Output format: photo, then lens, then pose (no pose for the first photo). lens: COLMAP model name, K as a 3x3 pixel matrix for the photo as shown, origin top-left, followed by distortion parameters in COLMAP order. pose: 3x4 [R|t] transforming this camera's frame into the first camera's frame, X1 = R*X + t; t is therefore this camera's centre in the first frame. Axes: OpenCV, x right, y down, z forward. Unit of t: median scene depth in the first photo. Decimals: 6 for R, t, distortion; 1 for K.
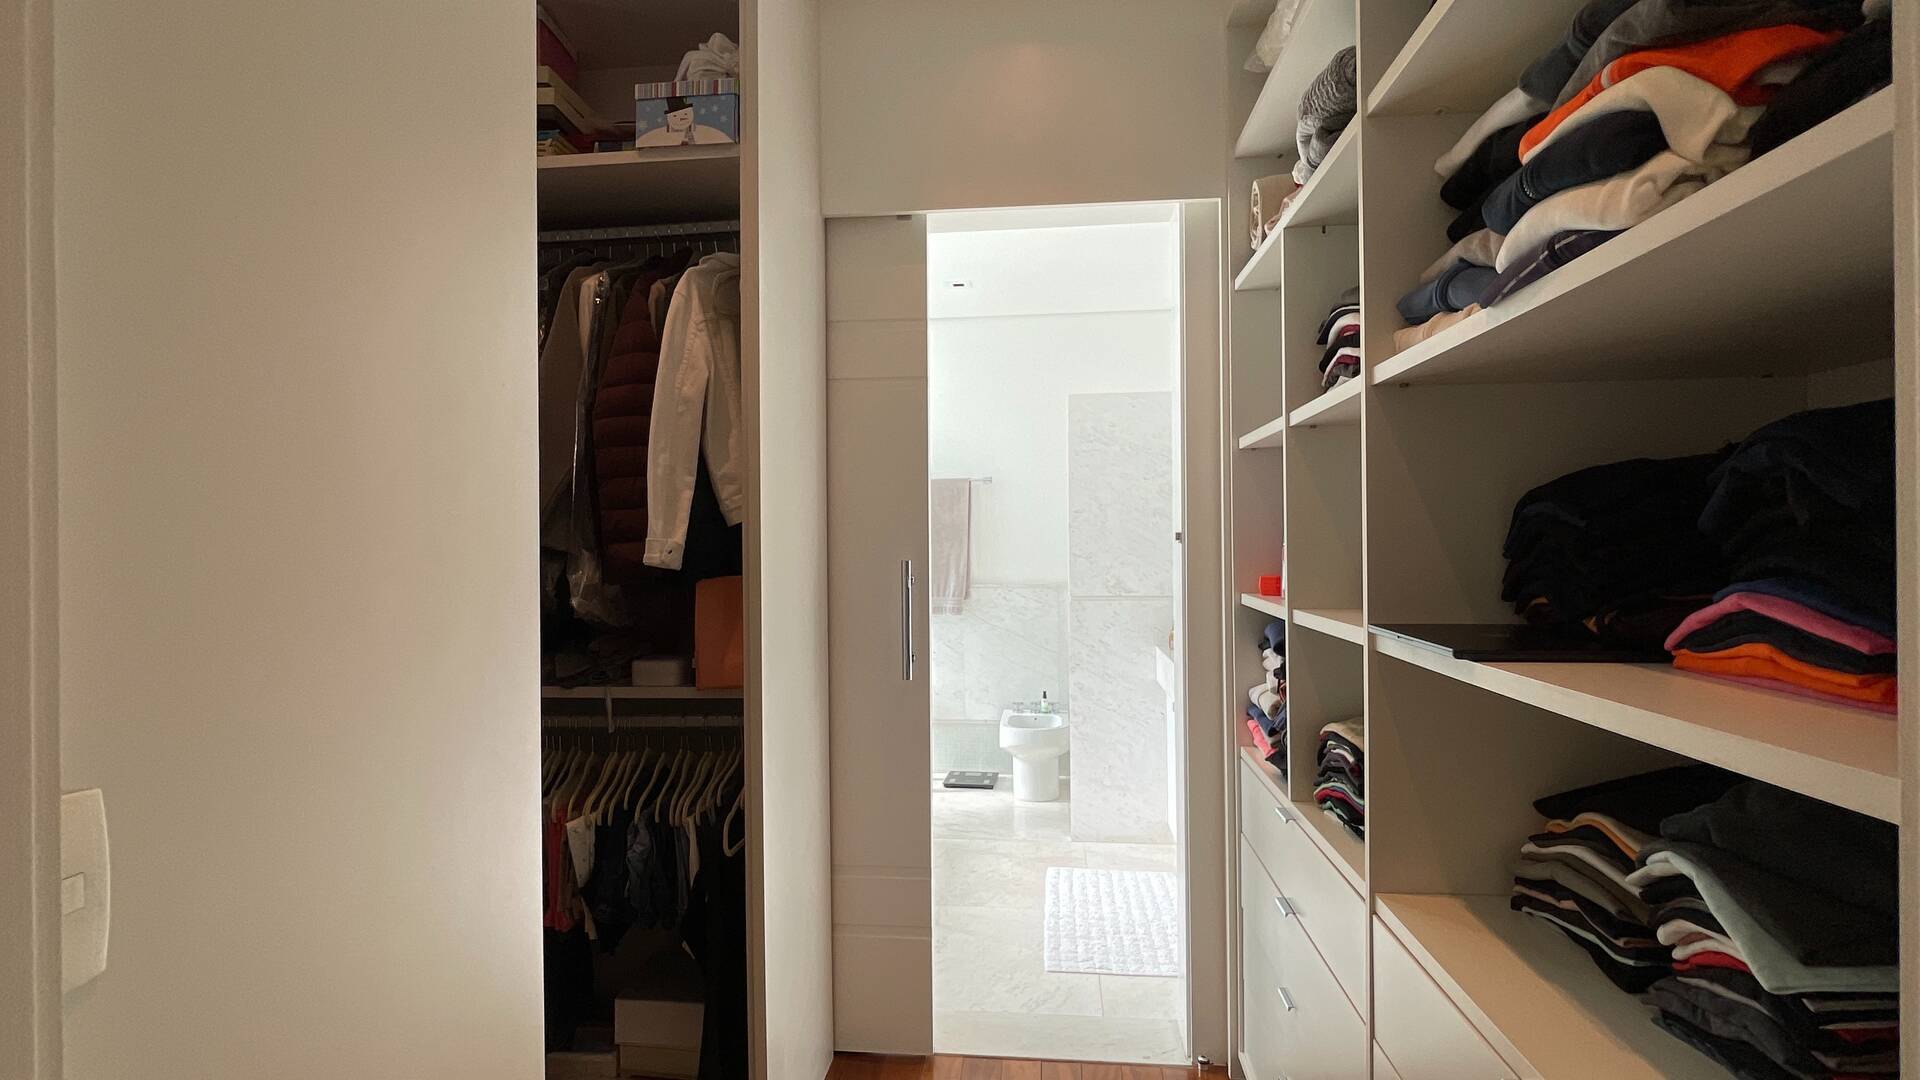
lens RADIAL K [[923.9, 0, 960.4], [0, 923.9, 539.2], [0, 0, 1]] dist [-0.005627, 0.002288]
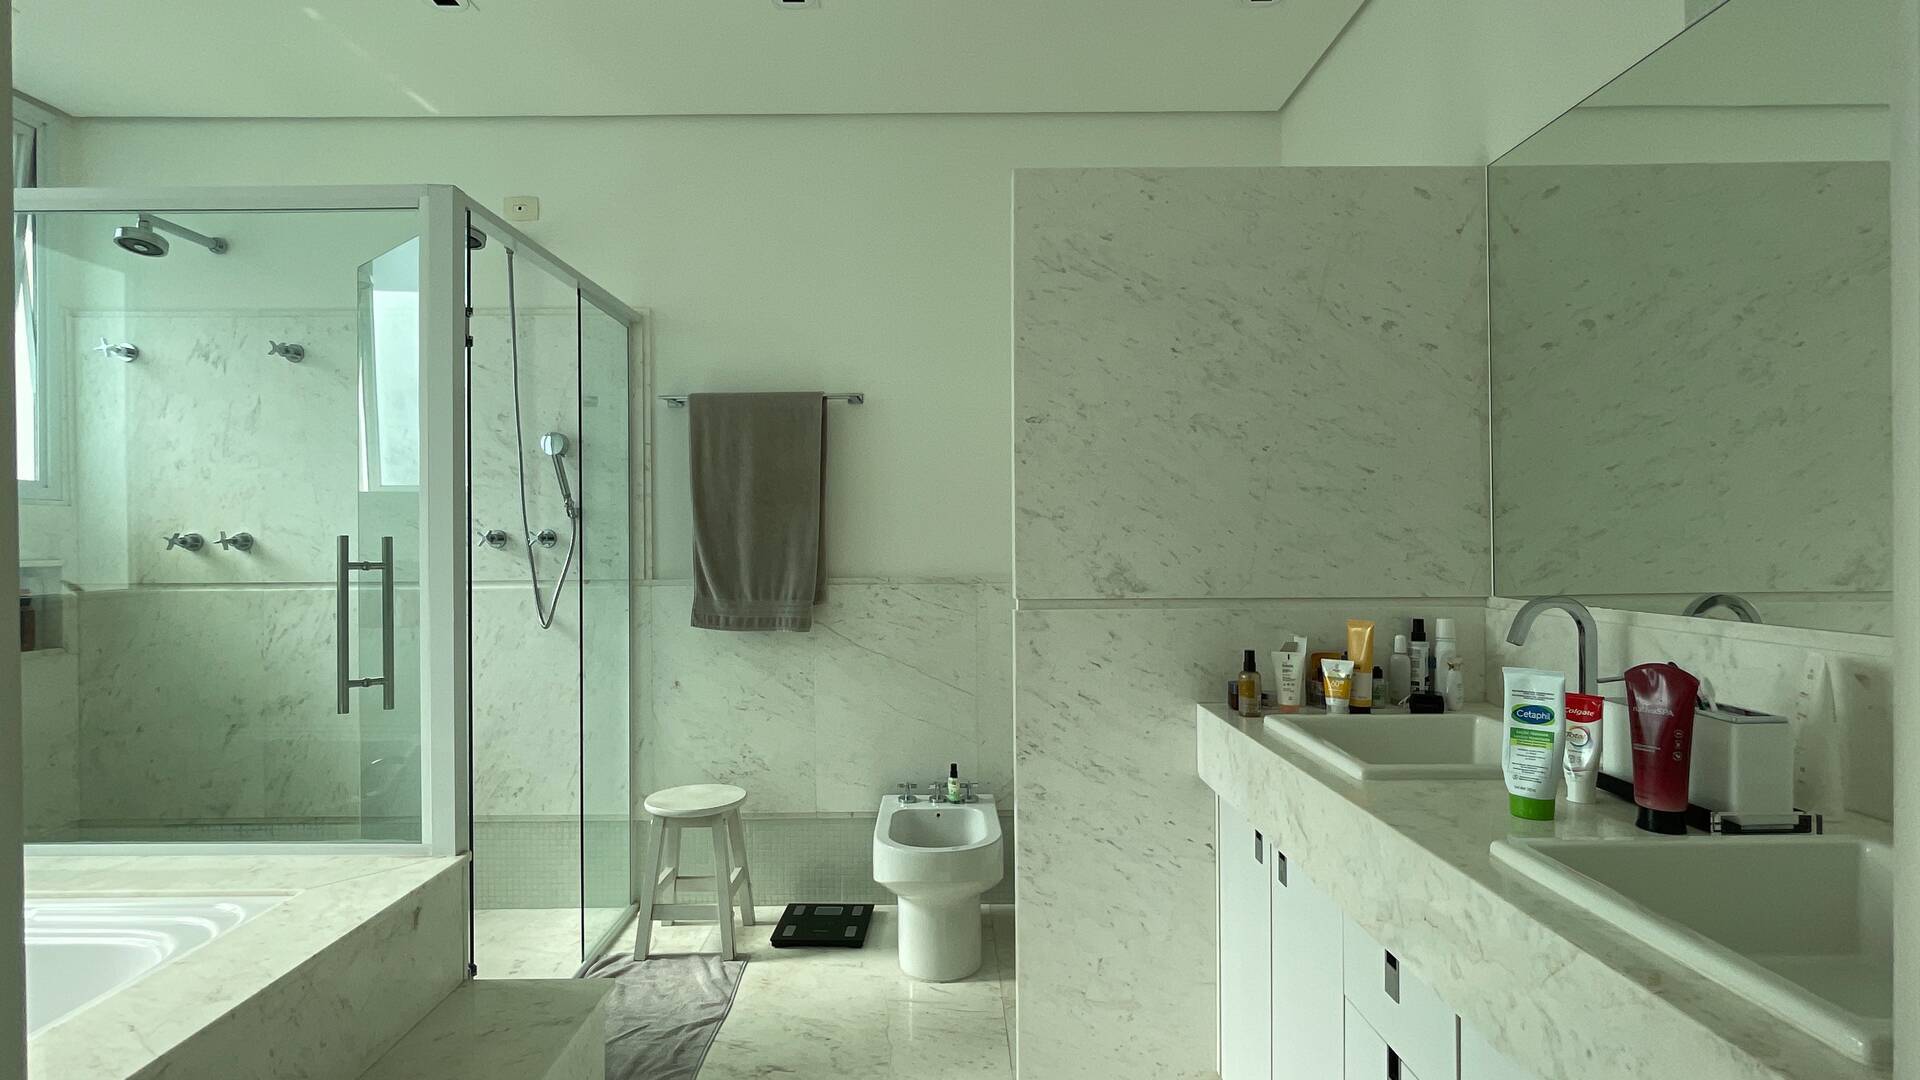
lens RADIAL K [[923.9, 0, 957.9], [0, 923.9, 543.2], [0, 0, 1]] dist [-0.005627, 0.002288]
pose [[0.993453, 0.001507, 0.114233, 0.029075], [-0.002002, 0.999989, 0.004220, 0.026081], [-0.114225, -0.004421, 0.993445, 0.448301]]
